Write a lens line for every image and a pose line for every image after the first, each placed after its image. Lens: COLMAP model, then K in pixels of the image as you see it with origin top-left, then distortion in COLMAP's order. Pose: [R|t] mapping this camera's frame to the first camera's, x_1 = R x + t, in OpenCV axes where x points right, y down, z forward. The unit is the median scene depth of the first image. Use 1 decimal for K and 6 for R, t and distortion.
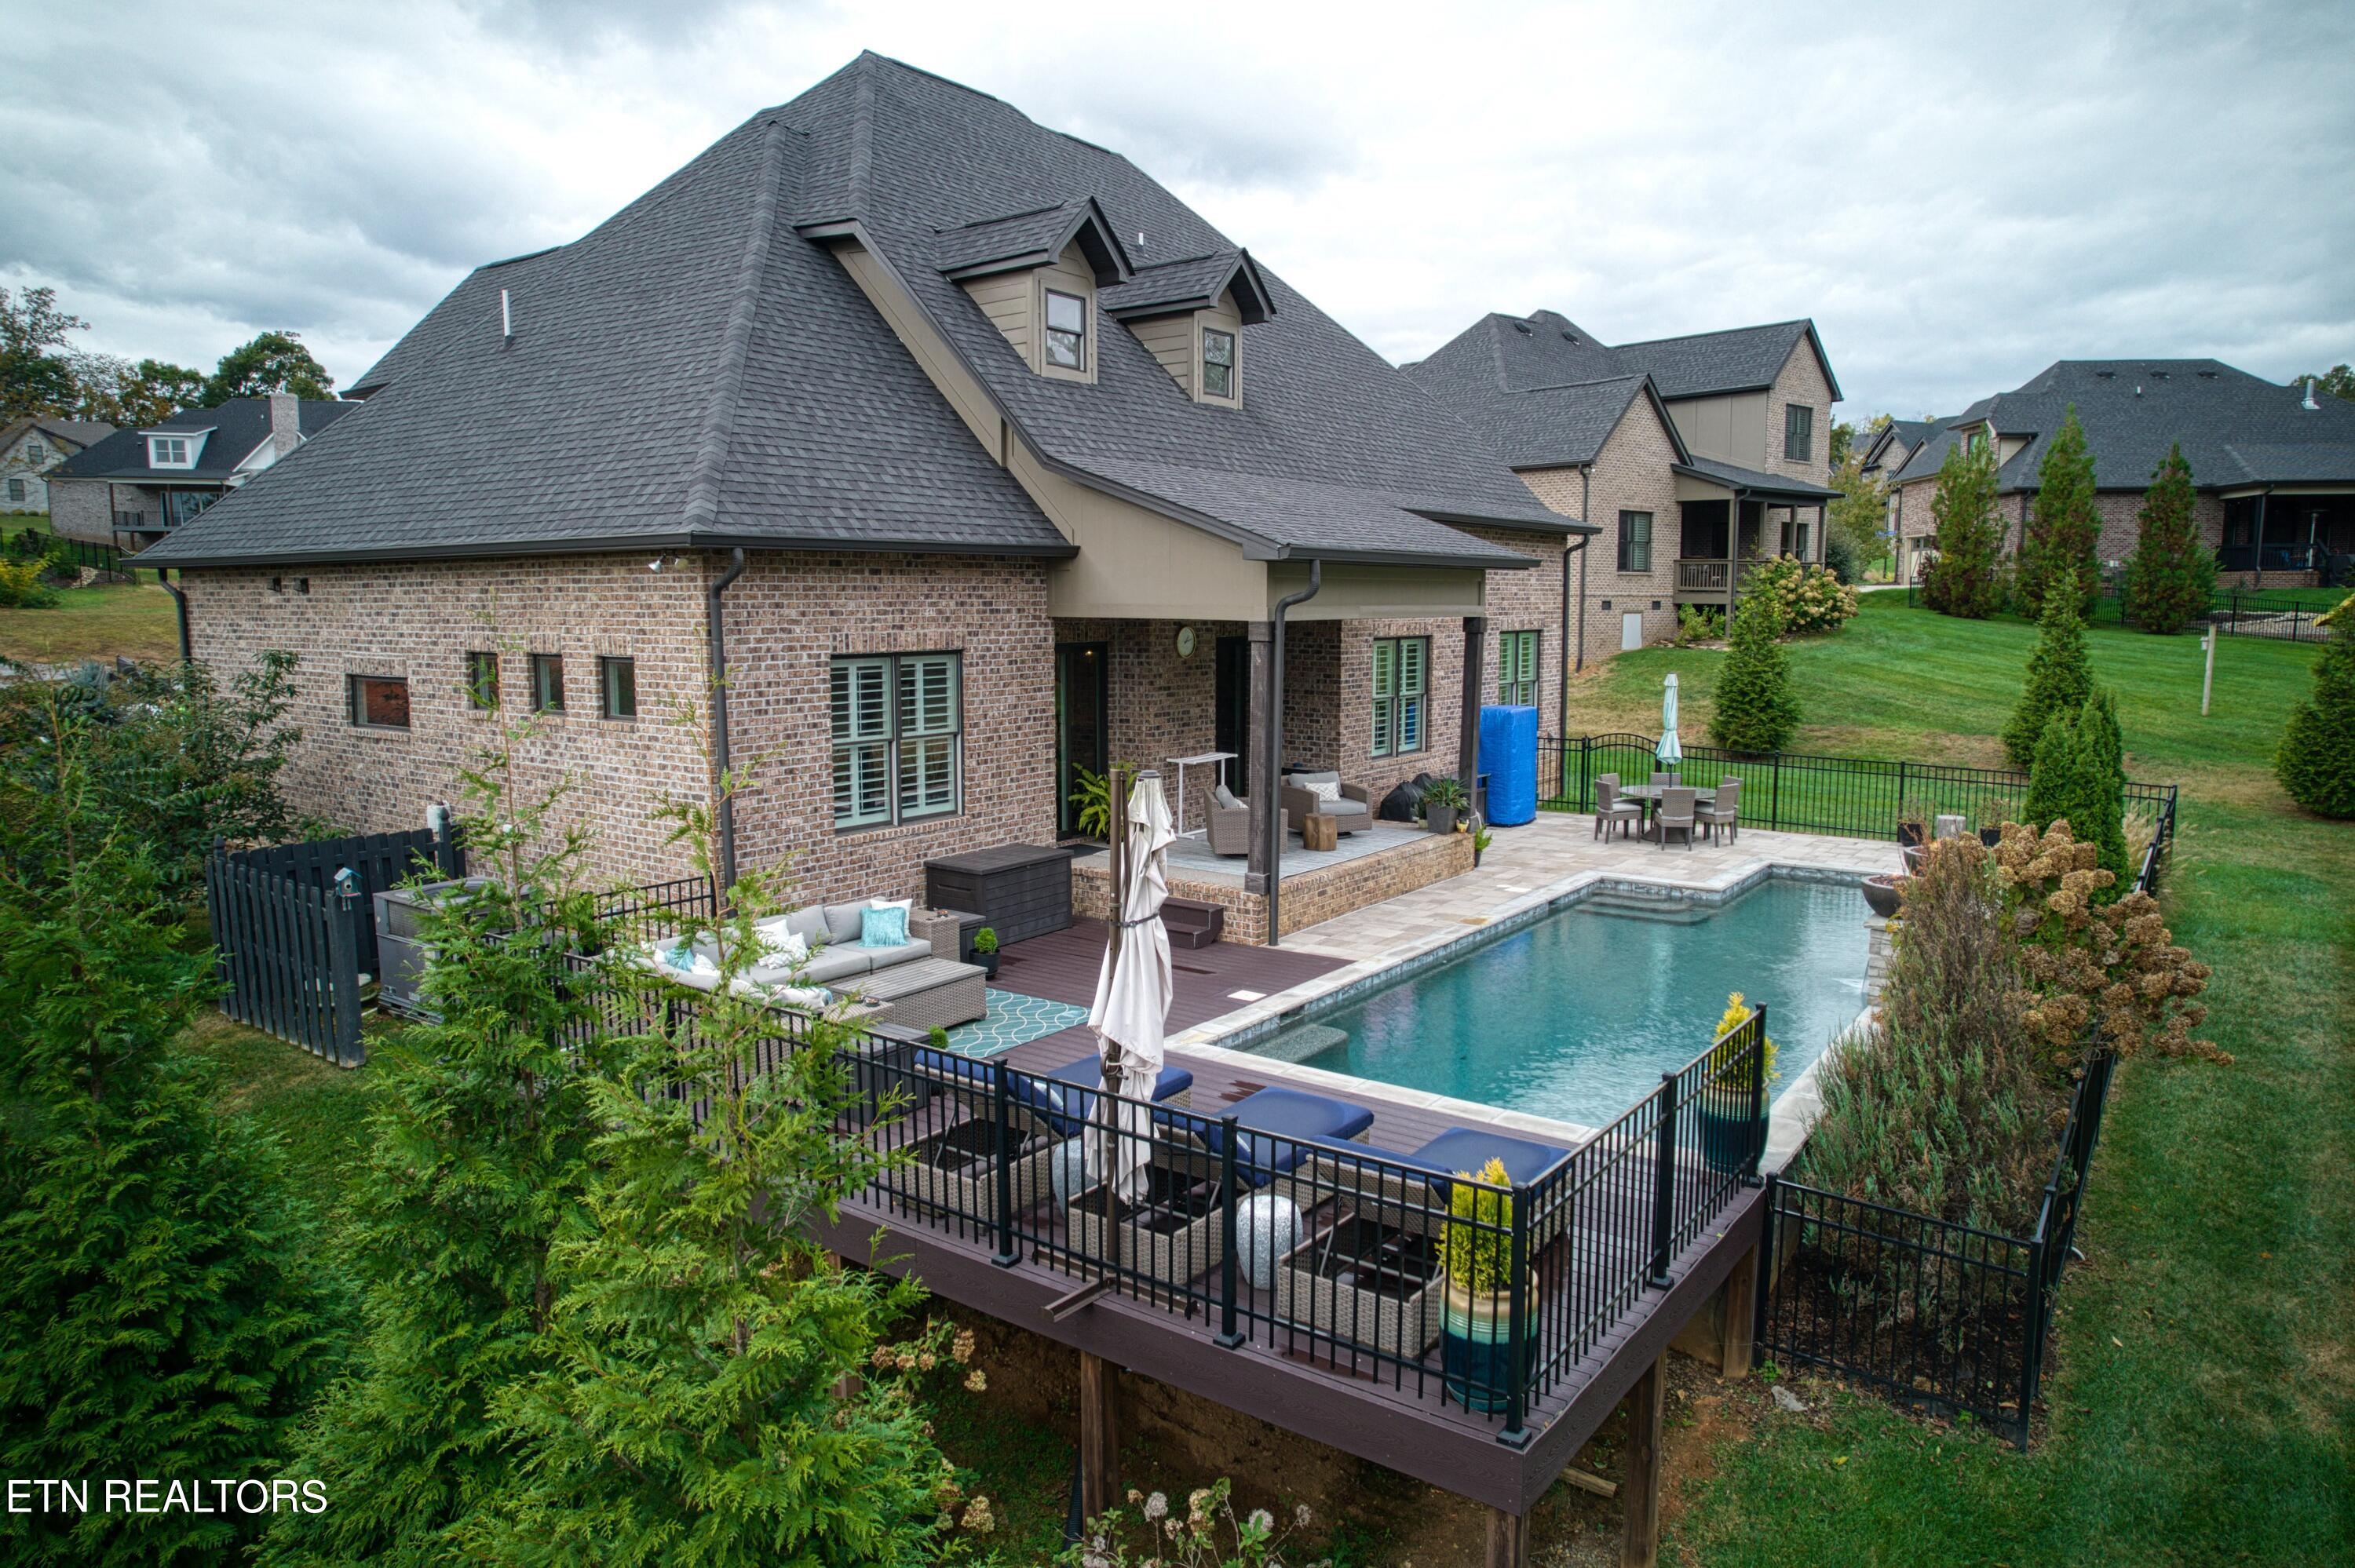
lens RADIAL K [[1513.7, 0, 1183.2], [0, 1513.7, 789.9], [0, 0, 1]] dist [-0.077267, 0.065842]
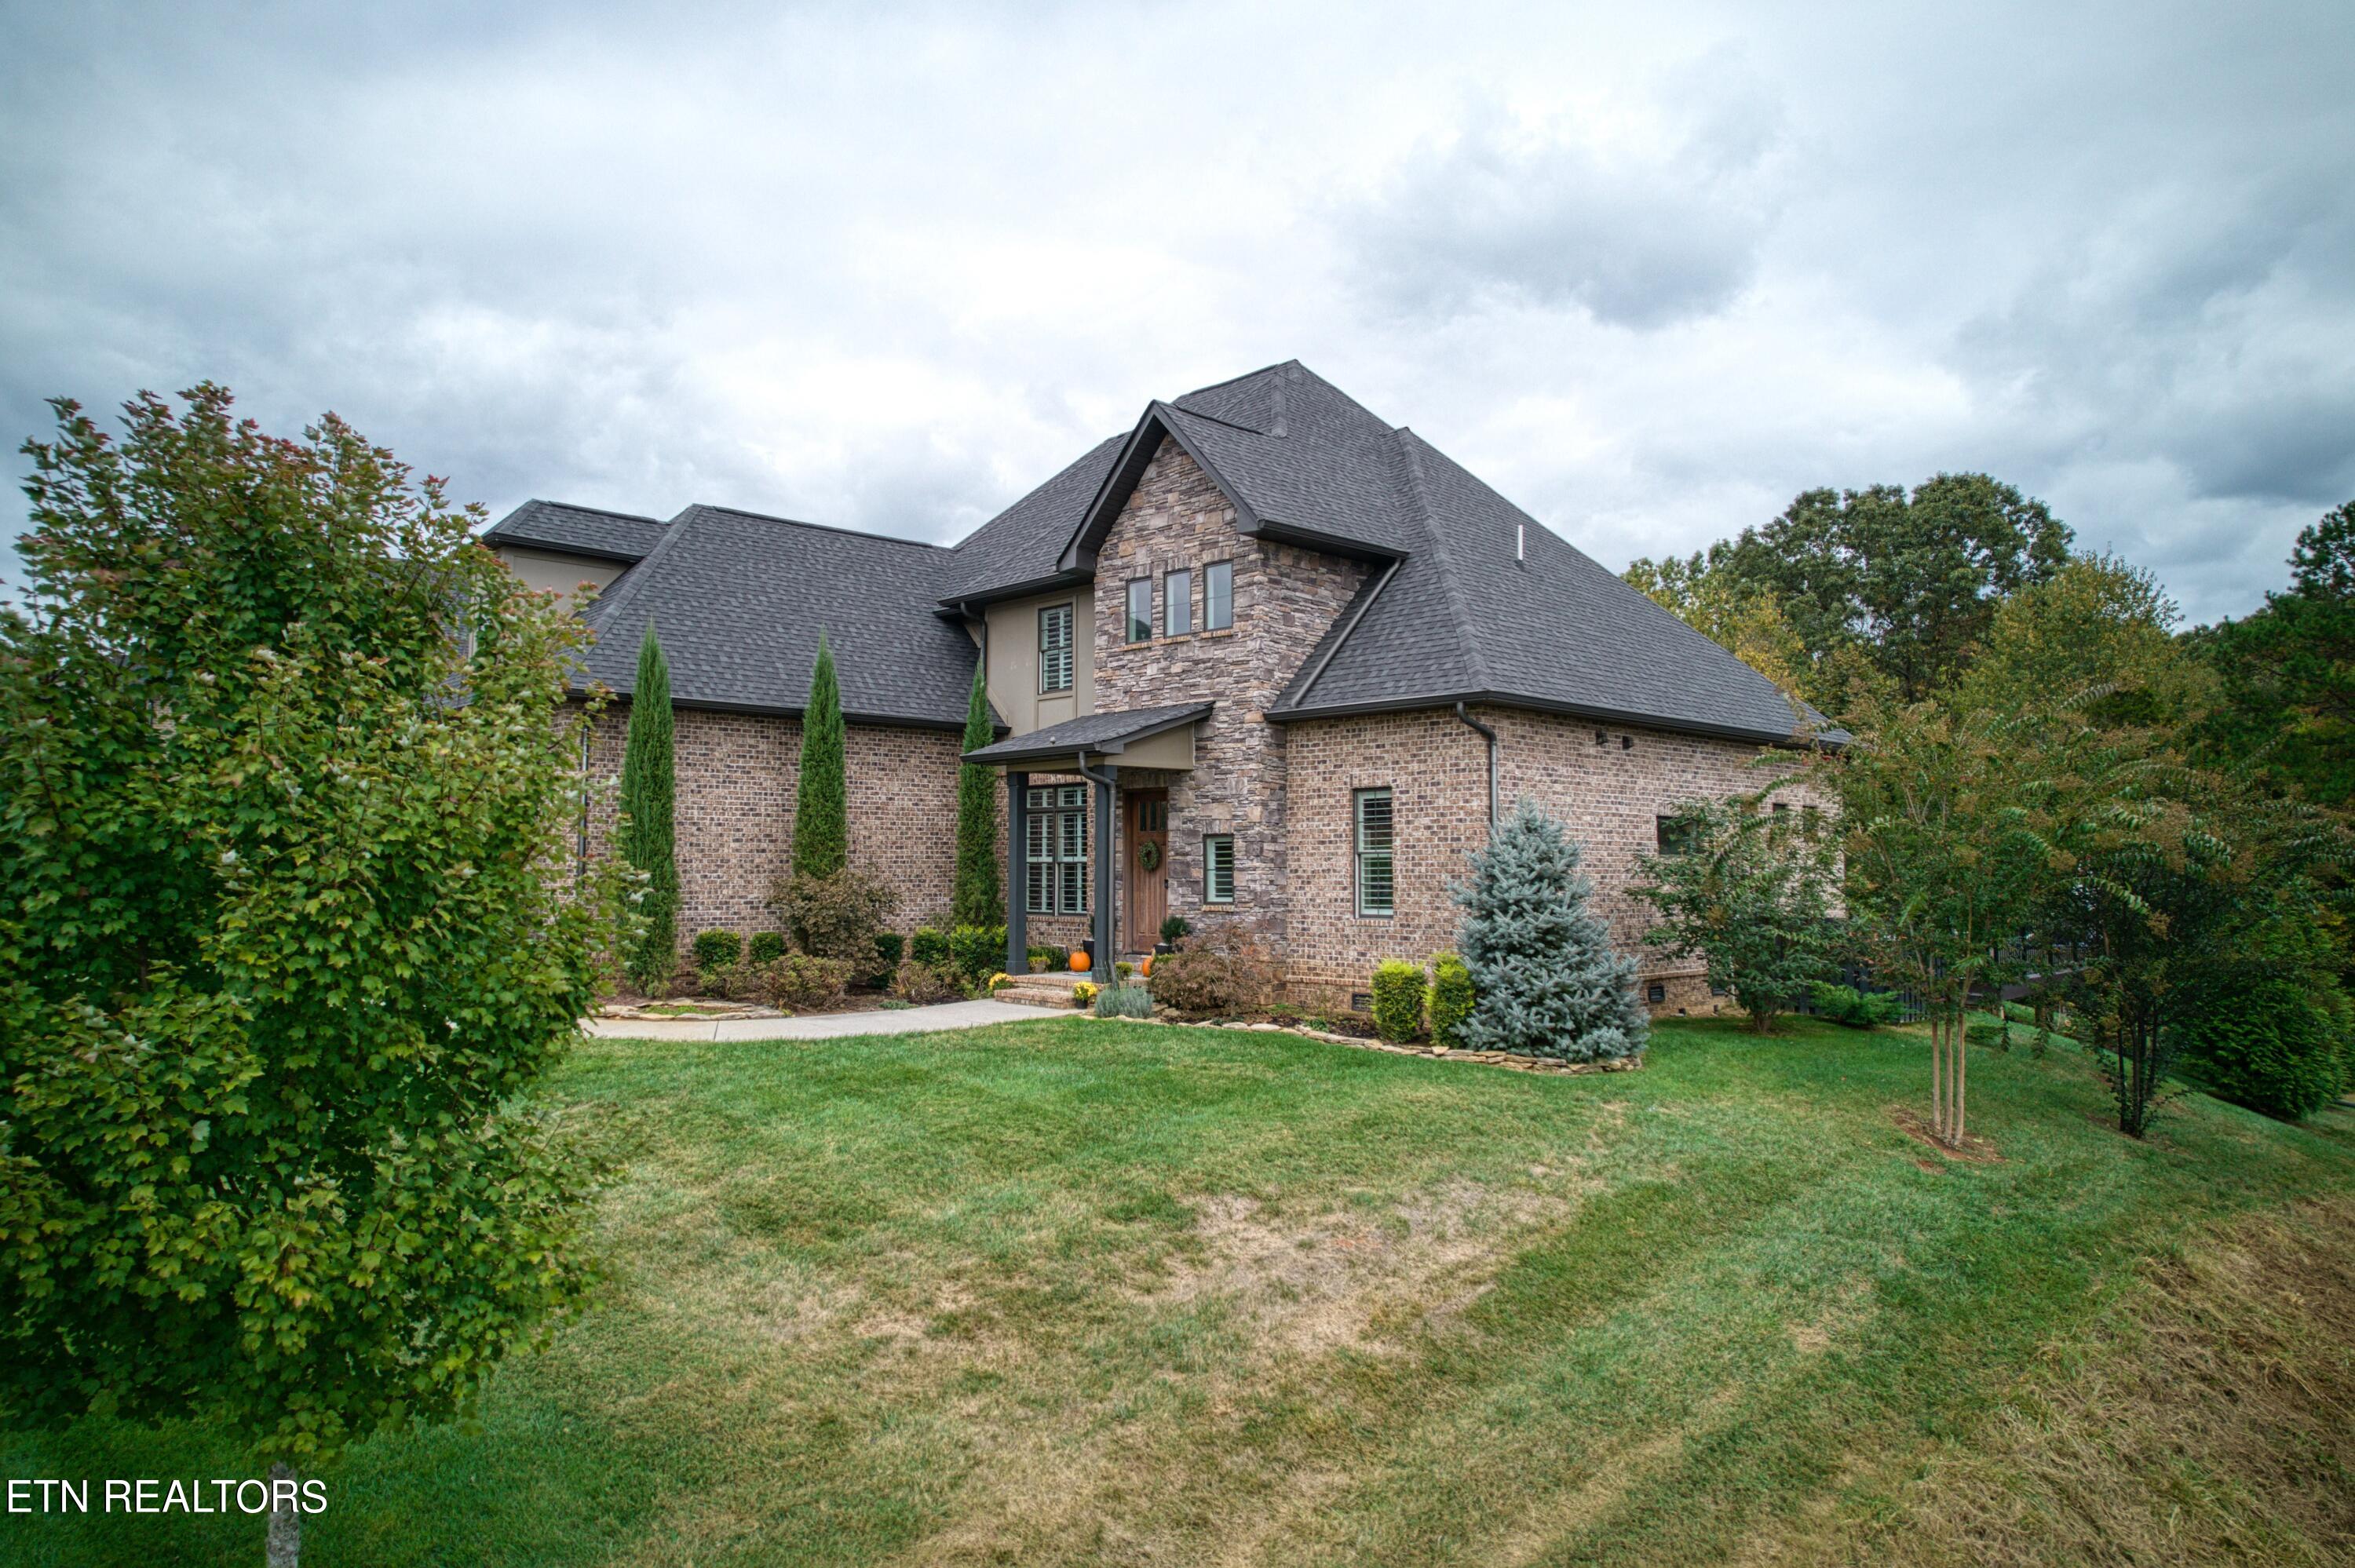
lens RADIAL K [[1513.7, 0, 1183.1], [0, 1513.7, 785.7], [0, 0, 1]] dist [-0.077267, 0.065842]
pose [[0.173665, 0.057495, 0.983125, -2.099553], [0.126579, 0.988711, -0.080181, -0.057630], [-0.976636, 0.138368, 0.164427, 1.311013]]
